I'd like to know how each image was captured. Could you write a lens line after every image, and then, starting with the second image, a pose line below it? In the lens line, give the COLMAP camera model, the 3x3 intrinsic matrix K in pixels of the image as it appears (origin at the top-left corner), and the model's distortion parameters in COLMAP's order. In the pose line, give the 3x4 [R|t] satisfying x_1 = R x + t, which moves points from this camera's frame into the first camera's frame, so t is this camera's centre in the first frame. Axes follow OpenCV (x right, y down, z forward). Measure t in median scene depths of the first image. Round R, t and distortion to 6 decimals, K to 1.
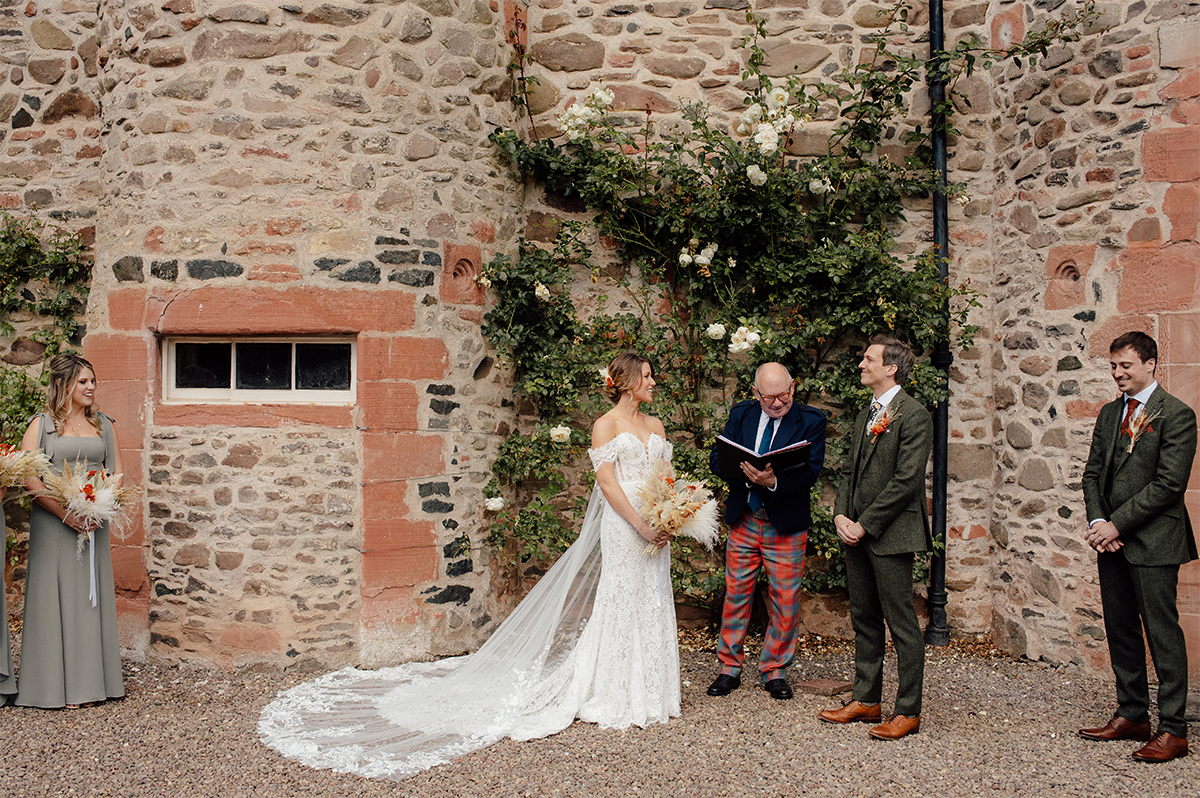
lens RADIAL K [[1241.8, 0, 570.7], [0, 1241.8, 391.9], [0, 0, 1]] dist [-0.084182, 0.000000]
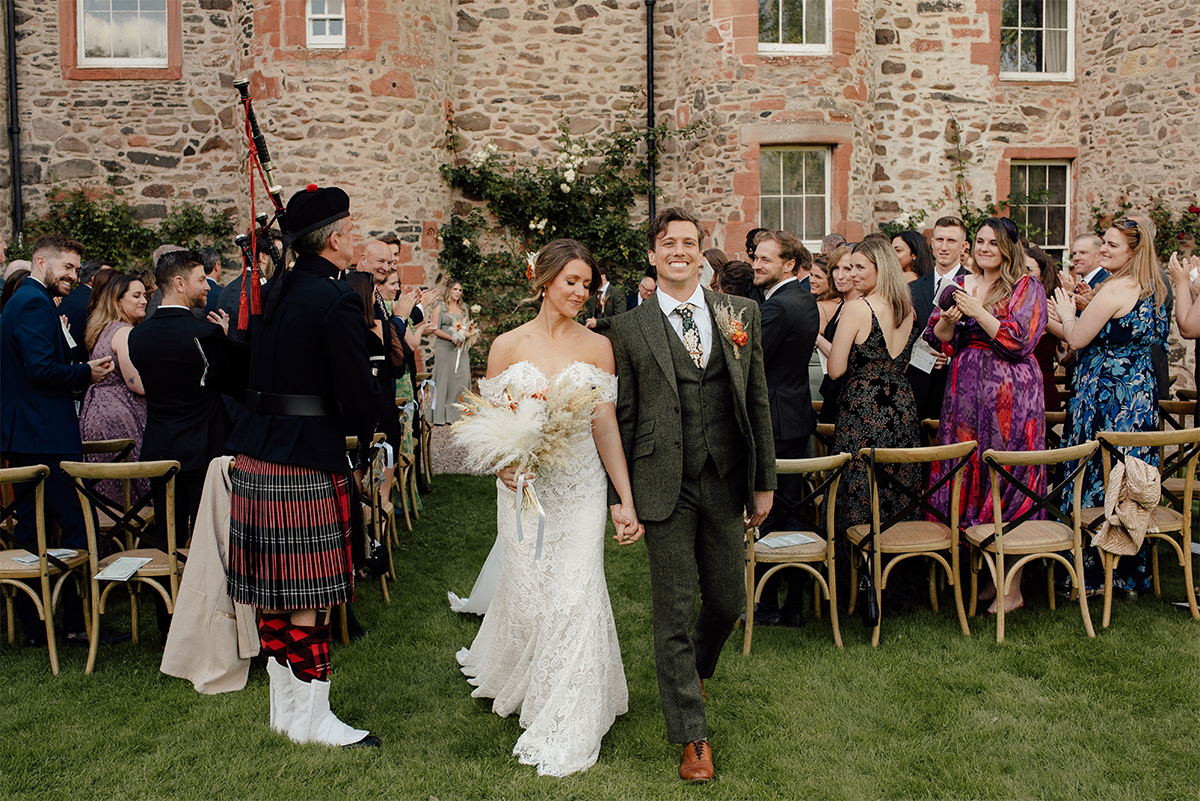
lens RADIAL K [[1241.8, 0, 595.0], [0, 1241.8, 395.5], [0, 0, 1]] dist [-0.084182, 0.000000]
pose [[0.985135, -0.026098, 0.169791, -0.167399], [0.010057, 0.995459, 0.094659, -0.017380], [-0.171490, -0.091544, 0.980923, -1.113551]]
